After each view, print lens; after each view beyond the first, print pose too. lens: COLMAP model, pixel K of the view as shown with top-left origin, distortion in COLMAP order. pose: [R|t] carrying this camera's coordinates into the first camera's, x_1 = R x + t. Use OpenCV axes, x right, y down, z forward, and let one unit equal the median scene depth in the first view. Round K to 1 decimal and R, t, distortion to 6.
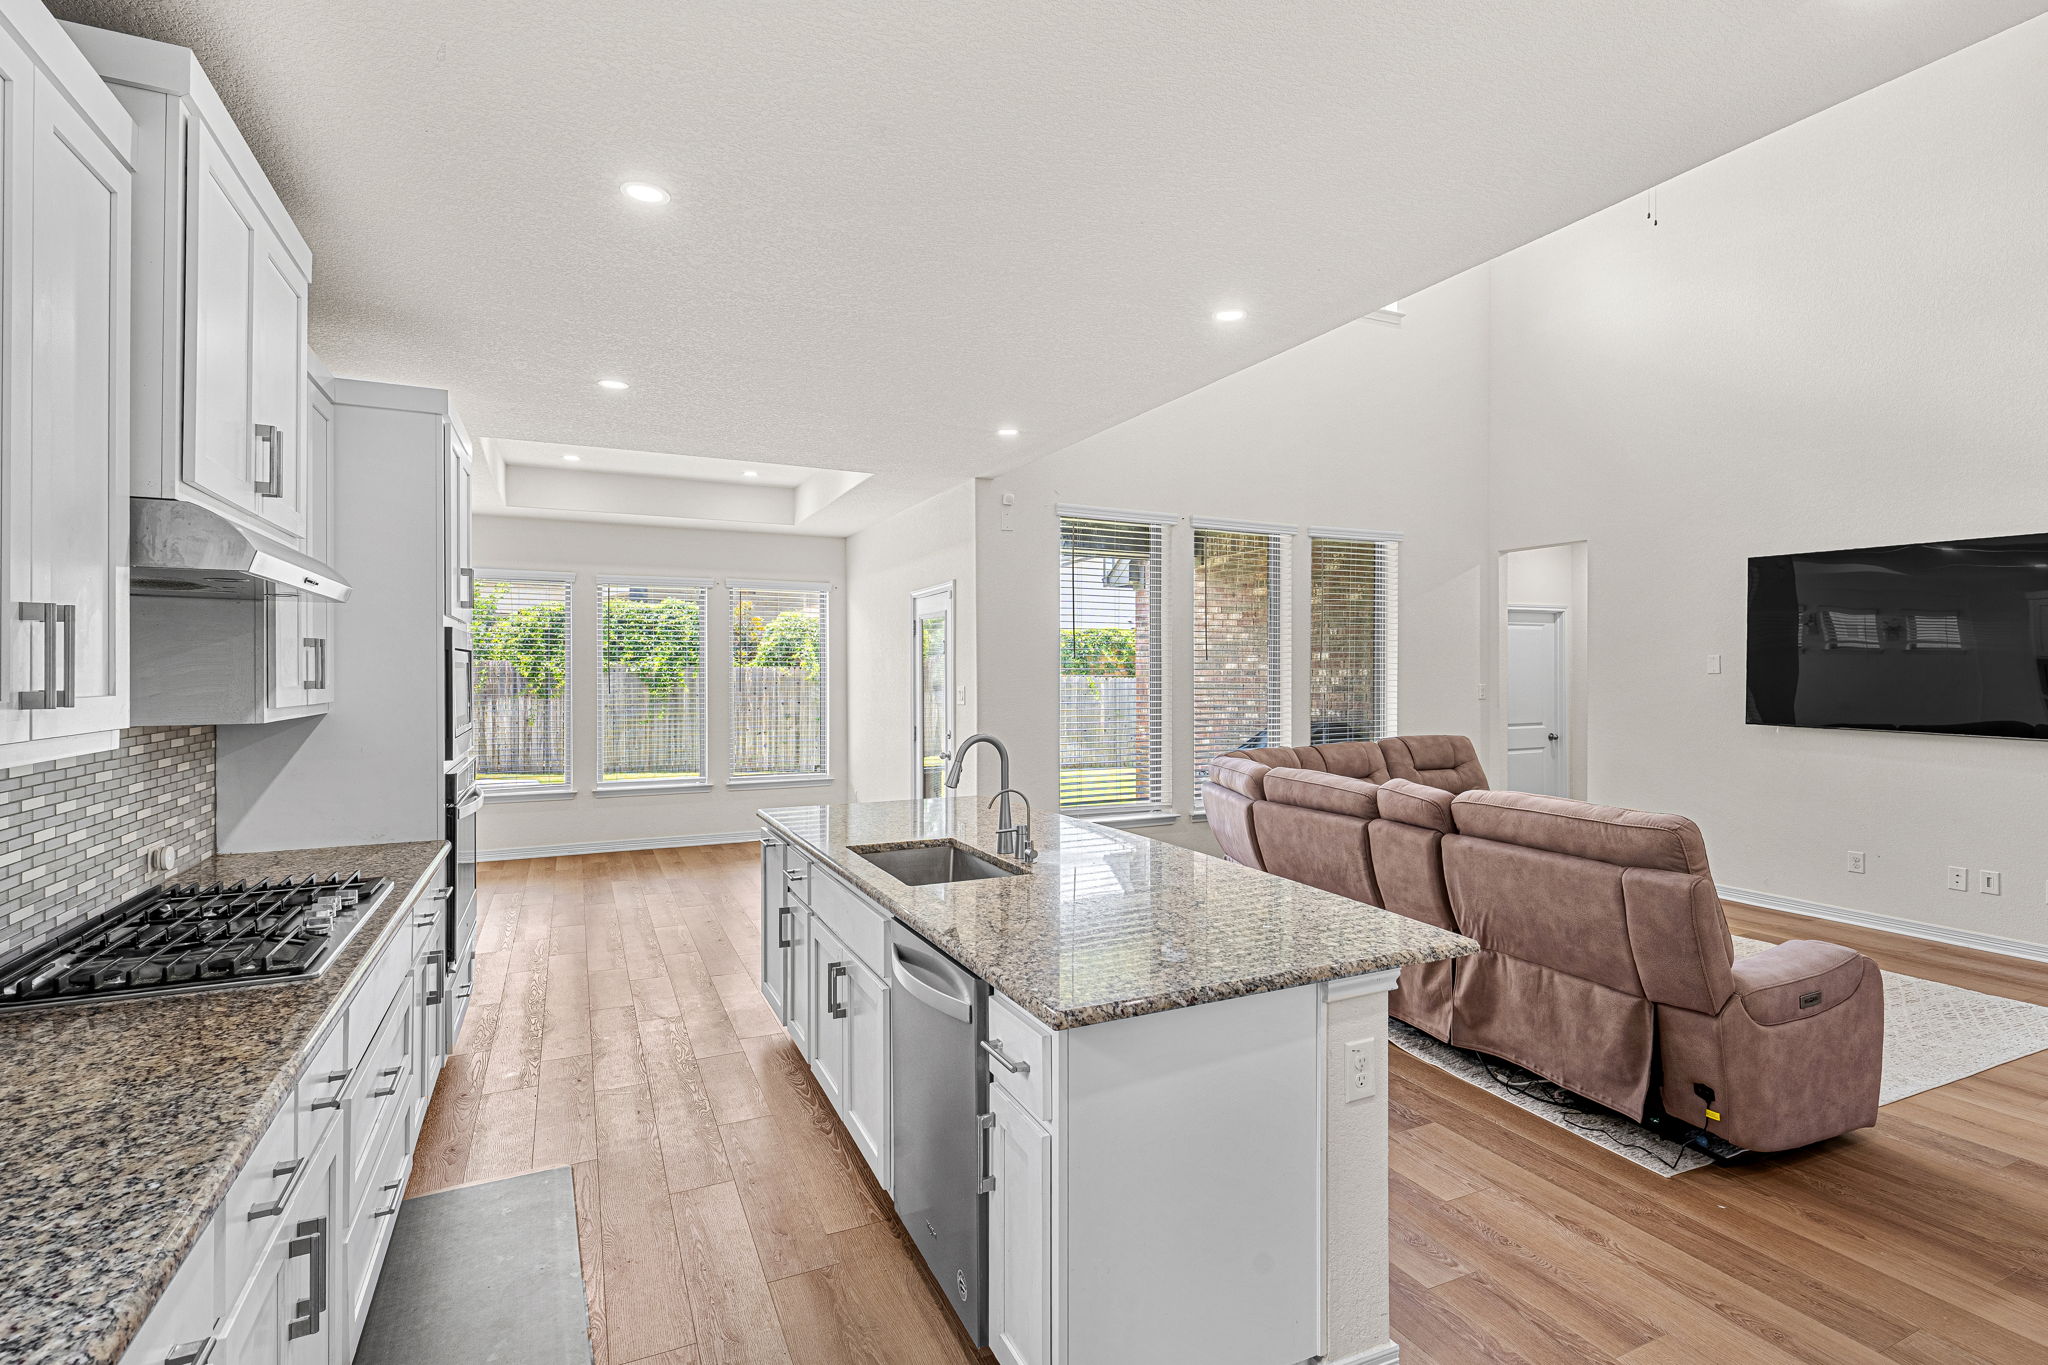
lens RADIAL K [[965.1, 0, 1024.0], [0, 965.1, 682.5], [0, 0, 1]] dist [-0.000710, 0.000097]
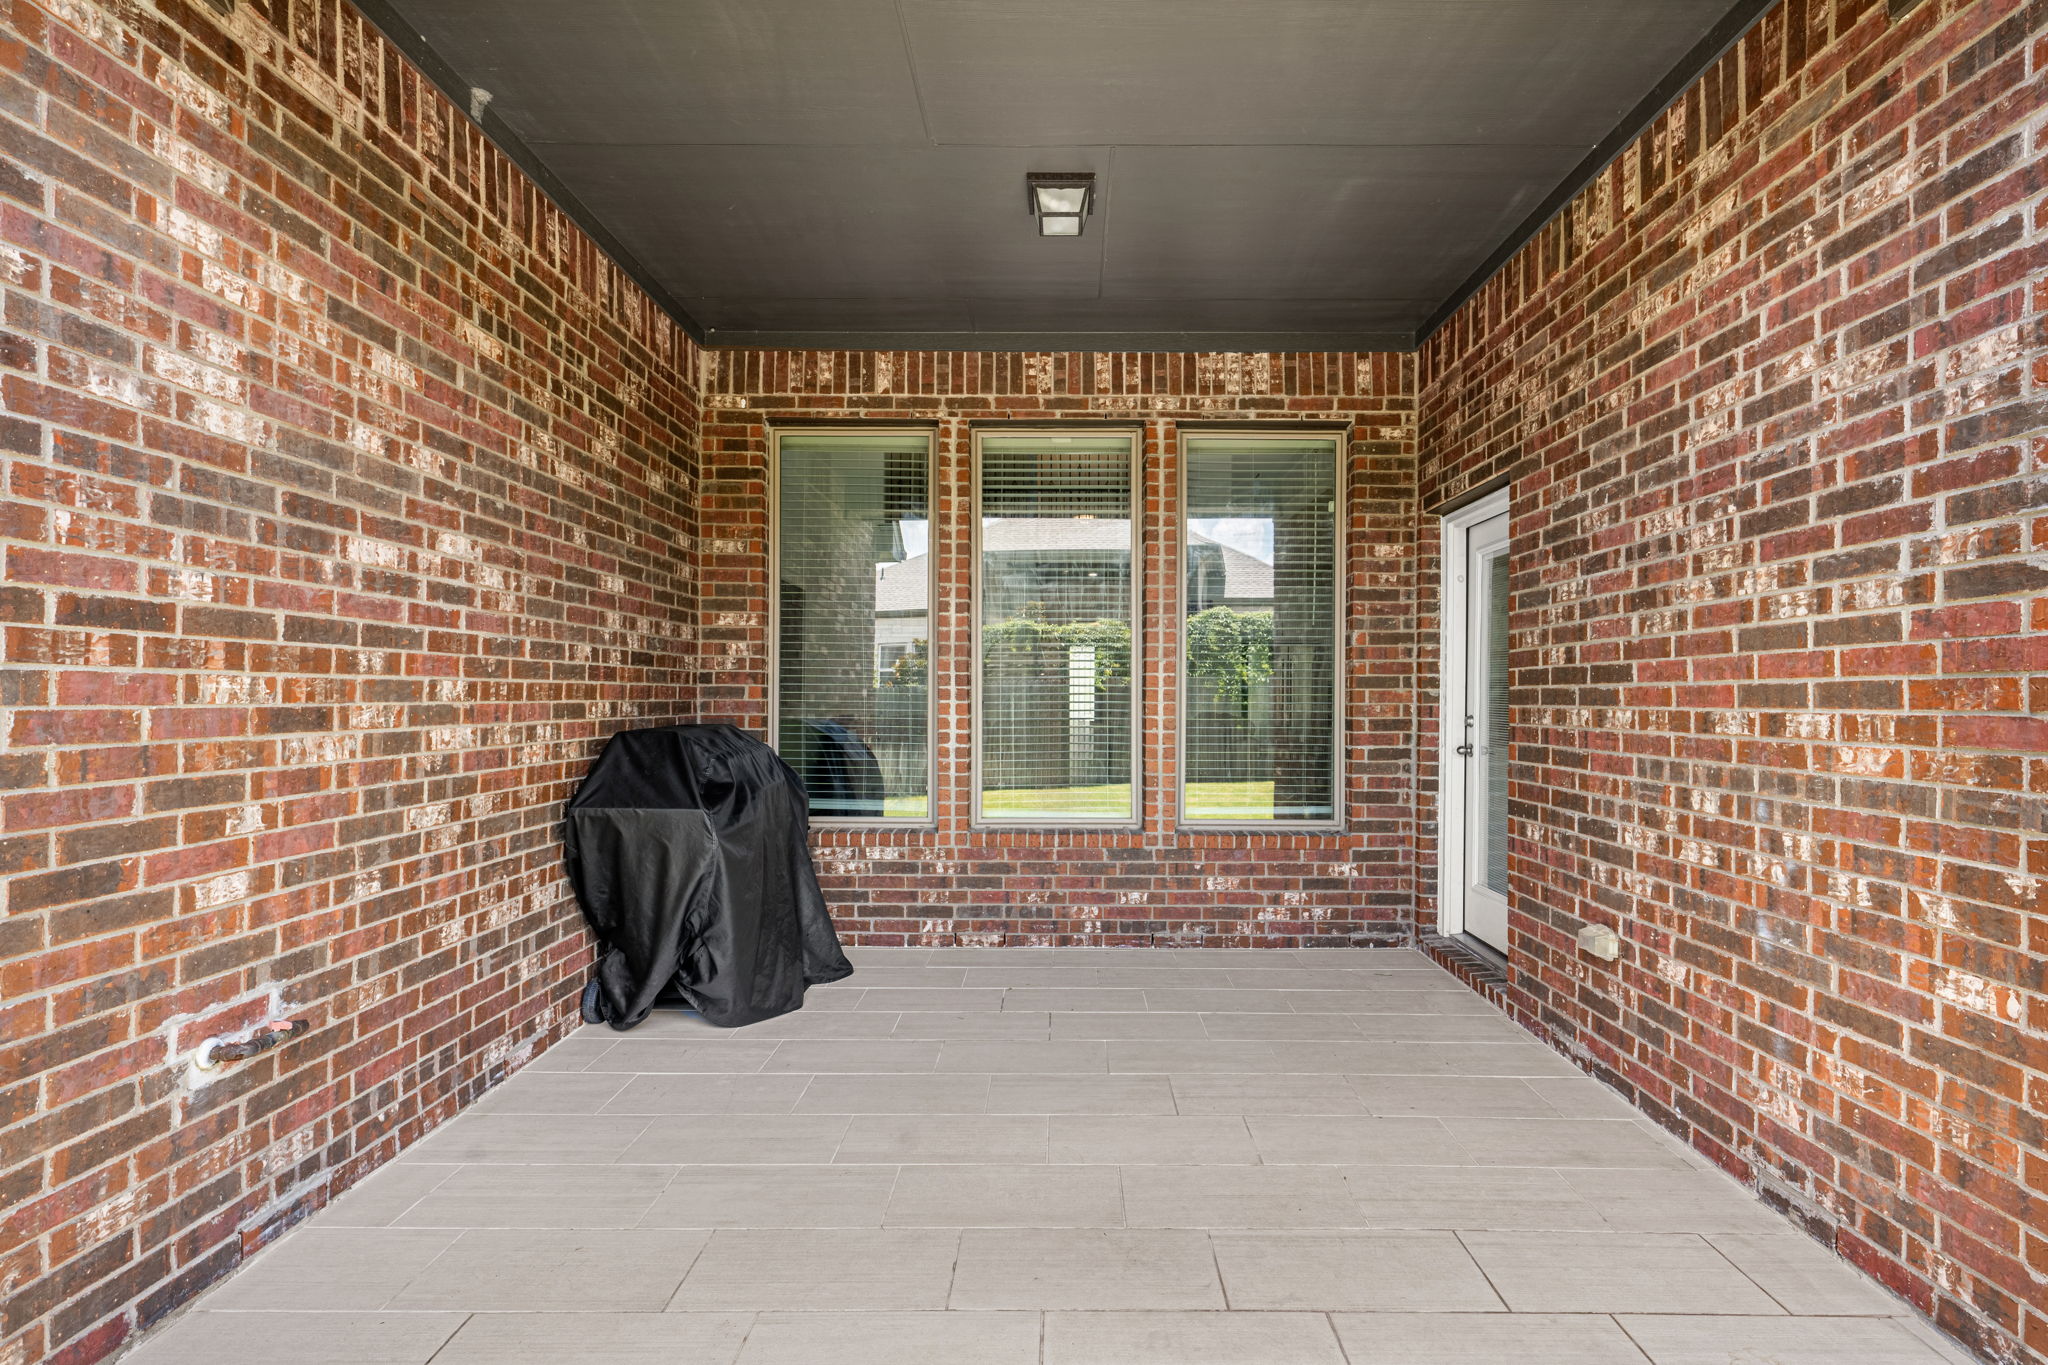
lens RADIAL K [[965.1, 0, 1024.0], [0, 965.1, 682.5], [0, 0, 1]] dist [-0.000710, 0.000097]
pose [[-0.888859, 0.000654, 0.458180, -0.072612], [-0.001039, 0.999994, -0.003442, 0.022798], [-0.458179, -0.003536, -0.888853, 1.508330]]
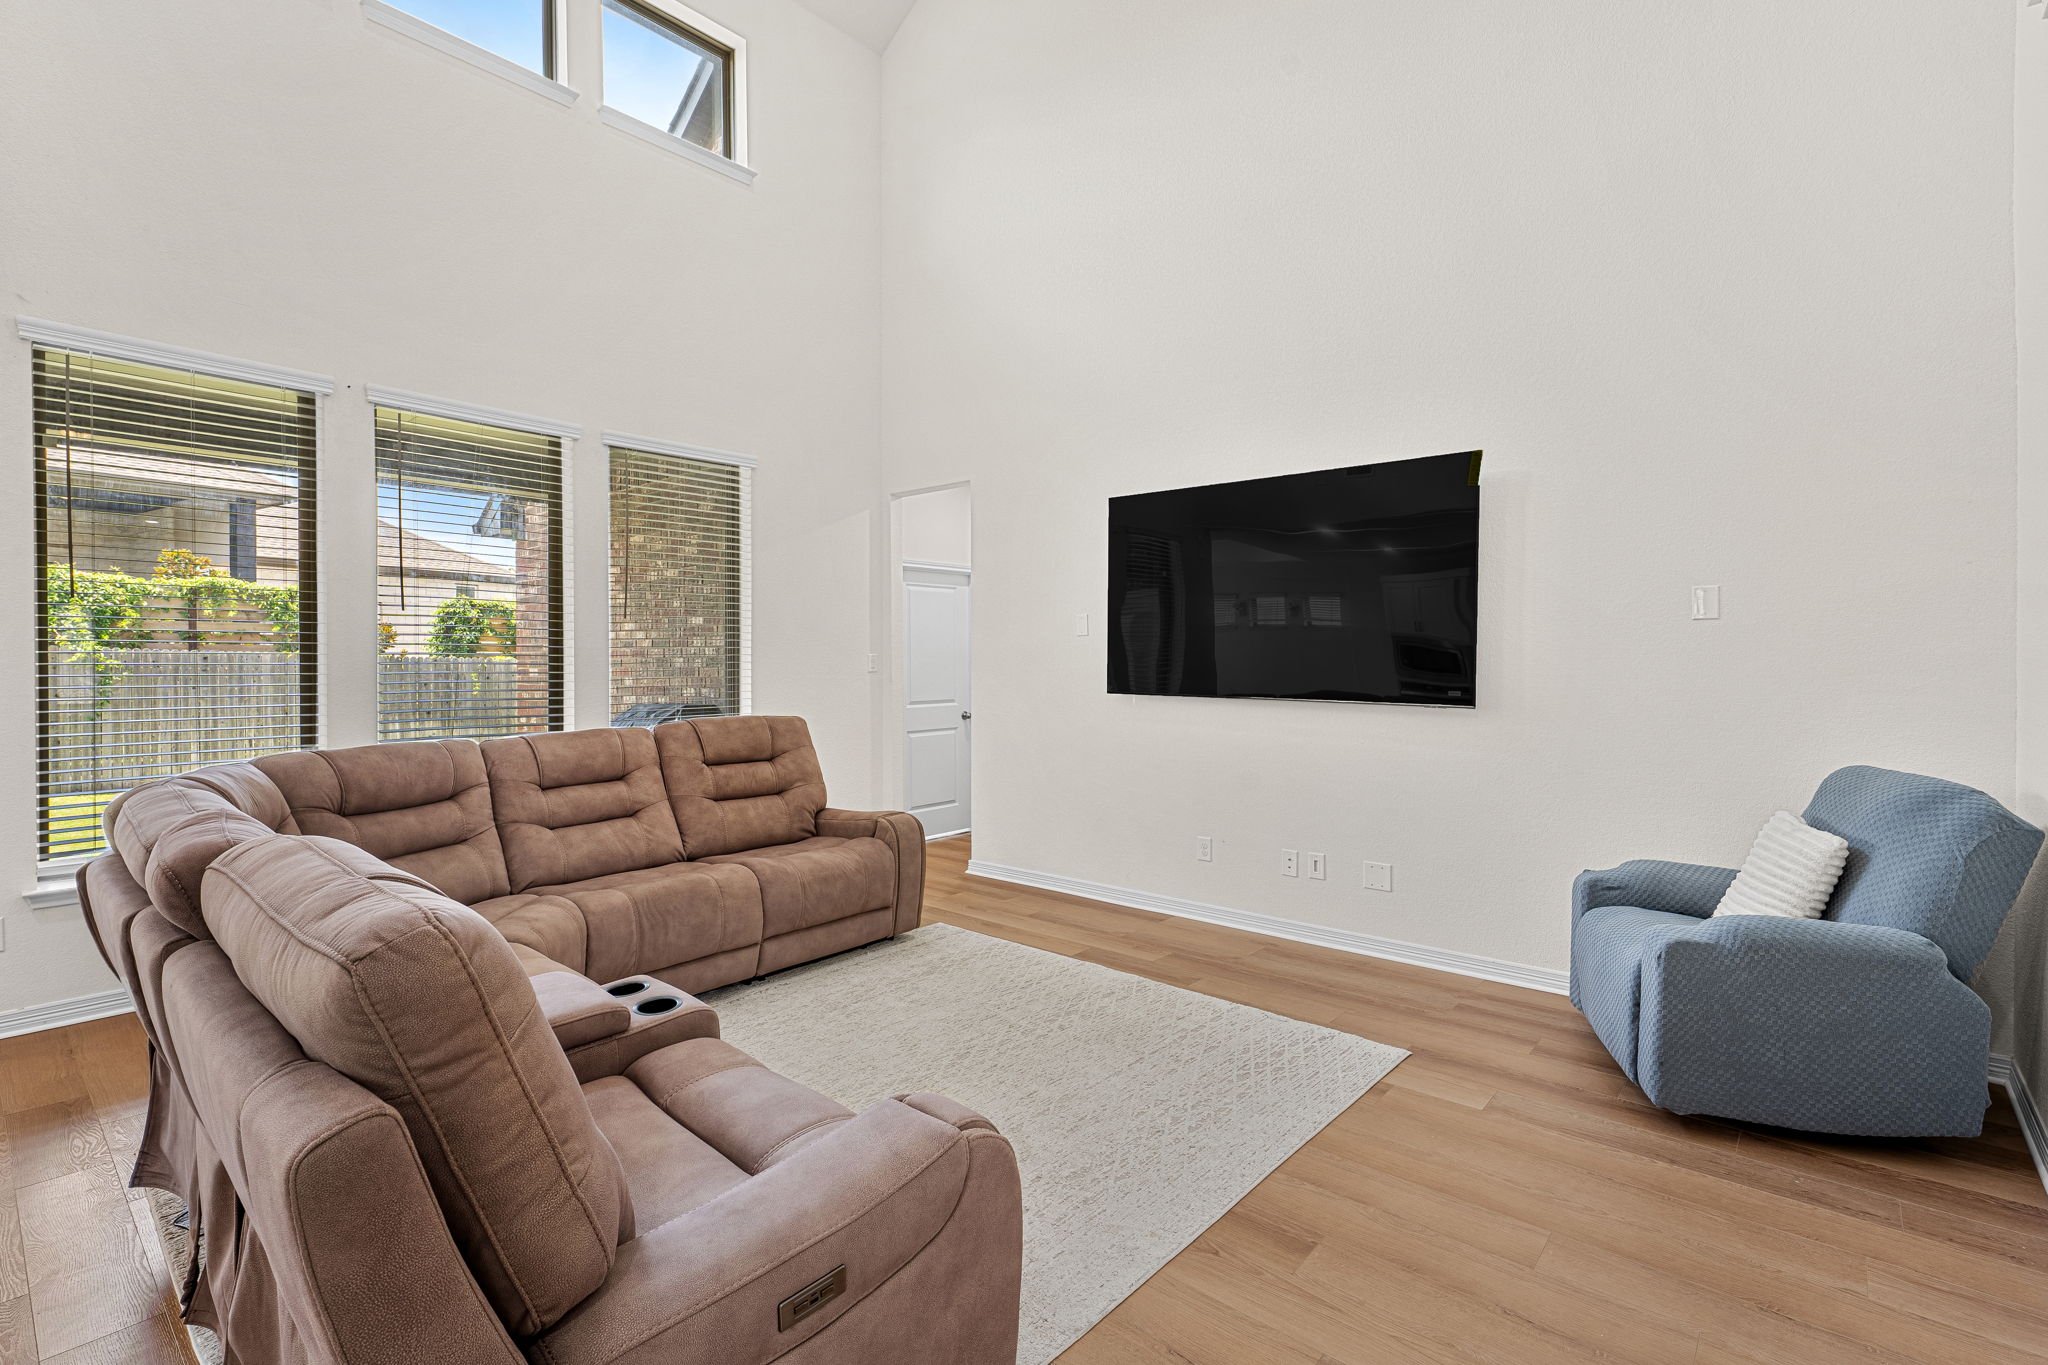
lens RADIAL K [[933.6, 0, 1024.0], [0, 933.6, 682.5], [0, 0, 1]] dist [0.003256, 0.000029]
pose [[0.915919, -0.011535, 0.401196, 0.285138], [0.006982, 0.999894, 0.012807, 0.018010], [-0.401301, -0.008929, 0.915903, 0.223674]]
